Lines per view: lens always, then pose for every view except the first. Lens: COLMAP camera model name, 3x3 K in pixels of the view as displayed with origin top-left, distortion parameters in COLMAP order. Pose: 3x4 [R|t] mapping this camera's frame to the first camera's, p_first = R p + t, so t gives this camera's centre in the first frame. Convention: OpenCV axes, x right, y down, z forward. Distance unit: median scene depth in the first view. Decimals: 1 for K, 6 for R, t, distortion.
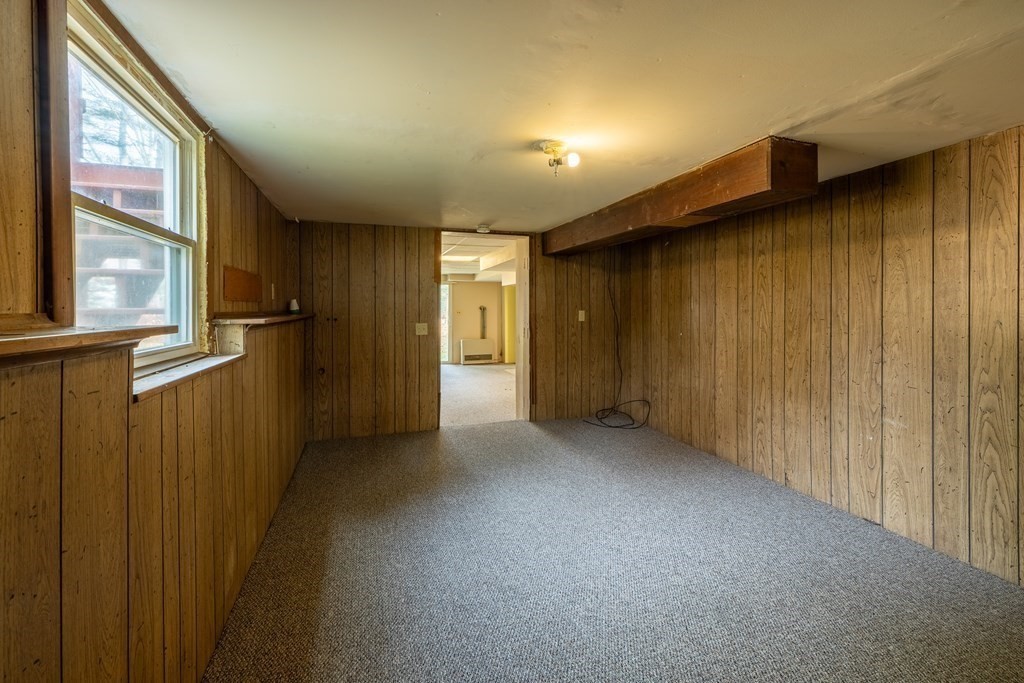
lens RADIAL K [[442.1, 0, 510.9], [0, 442.1, 307.3], [0, 0, 1]] dist [-0.000041, 0.000083]
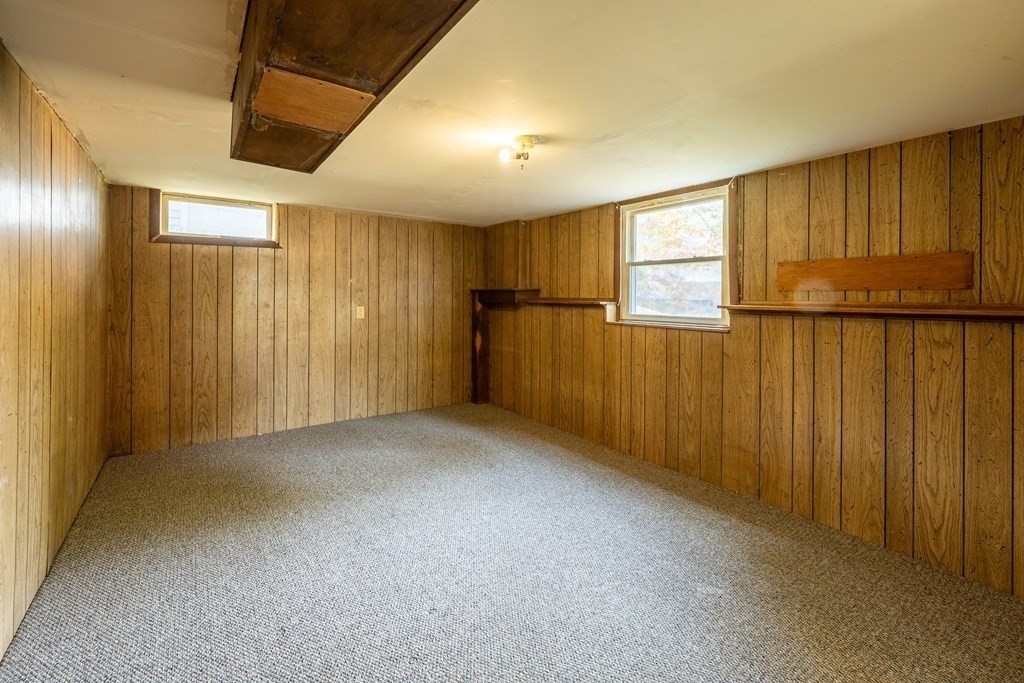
lens RADIAL K [[442.0, 0, 510.7], [0, 442.0, 300.8], [0, 0, 1]] dist [-0.001419, 0.000036]
pose [[-0.955558, -0.003335, -0.294784, 0.349494], [-0.005332, 0.999968, 0.005974, 0.006206], [0.294755, 0.007281, -0.955545, 1.601589]]
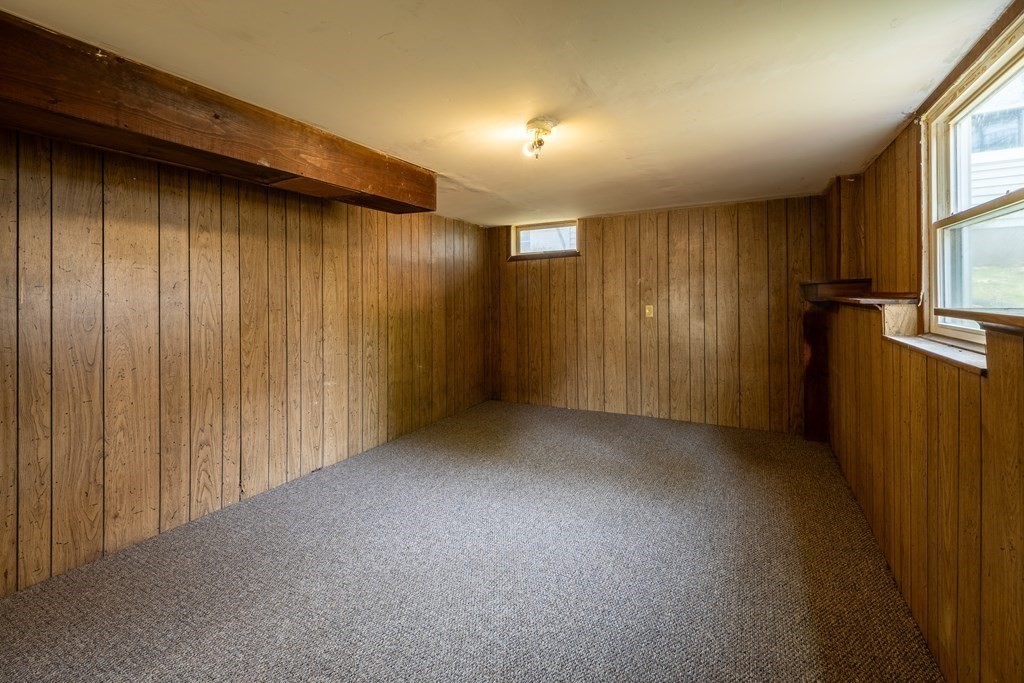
lens RADIAL K [[444.8, 0, 512.9], [0, 444.8, 294.5], [0, 0, 1]] dist [0.001123, 0.000389]
pose [[-0.684605, 0.012943, 0.728800, -0.455546], [0.011915, 0.999907, -0.006566, 0.005196], [-0.728817, 0.004188, -0.684696, 1.373073]]
